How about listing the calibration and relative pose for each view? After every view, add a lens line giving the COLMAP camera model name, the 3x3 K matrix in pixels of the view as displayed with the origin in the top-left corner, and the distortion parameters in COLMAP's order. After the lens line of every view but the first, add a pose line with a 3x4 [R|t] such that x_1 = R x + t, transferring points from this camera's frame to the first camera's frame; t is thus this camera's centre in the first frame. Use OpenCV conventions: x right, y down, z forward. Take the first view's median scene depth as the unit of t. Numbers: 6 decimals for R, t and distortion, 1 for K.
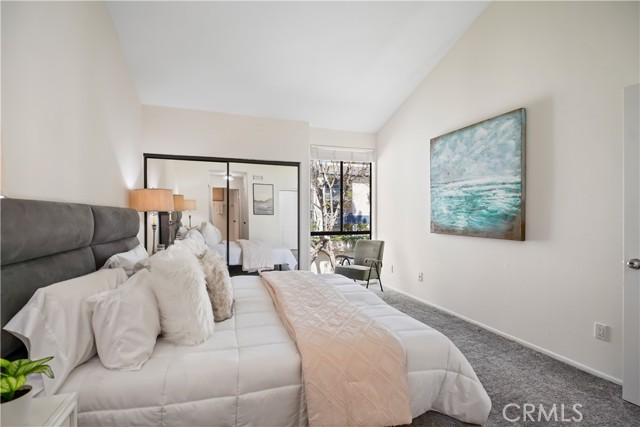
lens RADIAL K [[301.4, 0, 319.0], [0, 301.4, 211.0], [0, 0, 1]] dist [-0.015301, -0.000062]
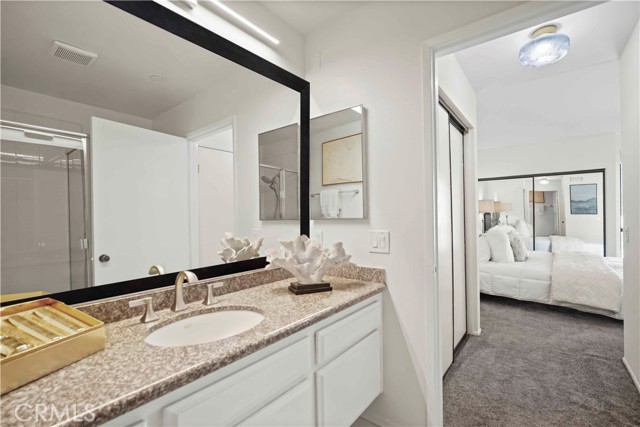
lens RADIAL K [[293.6, 0, 321.3], [0, 293.6, 219.1], [0, 0, 1]] dist [-0.014011, 0.000467]
pose [[0.556171, -0.001509, -0.831066, 0.396675], [0.019442, 0.999748, 0.011195, 0.002814], [0.830840, -0.022384, 0.556061, -0.843704]]
